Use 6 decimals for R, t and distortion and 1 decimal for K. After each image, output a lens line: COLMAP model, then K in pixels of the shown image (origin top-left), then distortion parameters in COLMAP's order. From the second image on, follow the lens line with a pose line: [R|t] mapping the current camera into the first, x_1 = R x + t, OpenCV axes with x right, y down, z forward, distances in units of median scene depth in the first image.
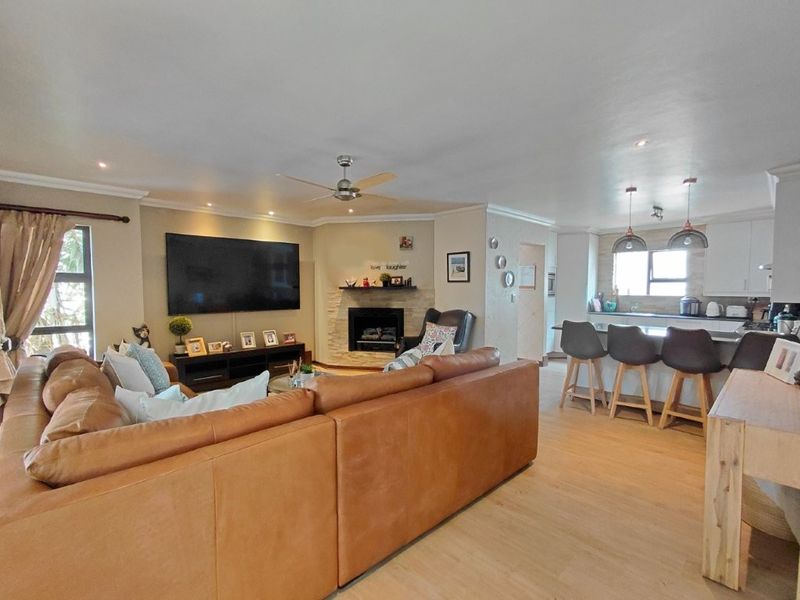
lens RADIAL K [[381.5, 0, 400.0], [0, 381.5, 300.0], [0, 0, 1]] dist [-0.000017, -0.000002]
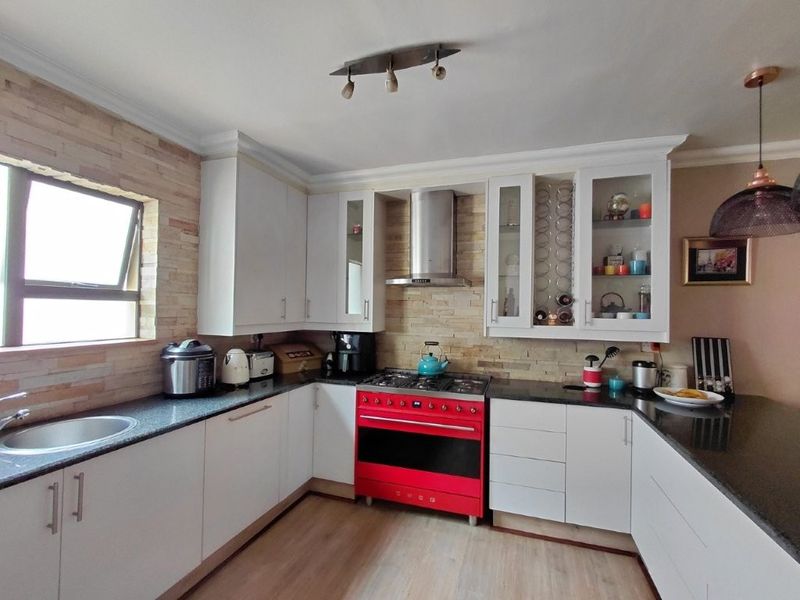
lens RADIAL K [[381.5, 0, 400.0], [0, 381.5, 300.0], [0, 0, 1]] dist [-0.000017, -0.000002]
pose [[-0.463129, 0.014121, 0.886179, 0.325484], [0.019138, 0.999799, -0.005930, -0.038370], [-0.886084, 0.014213, -0.463306, 0.915068]]
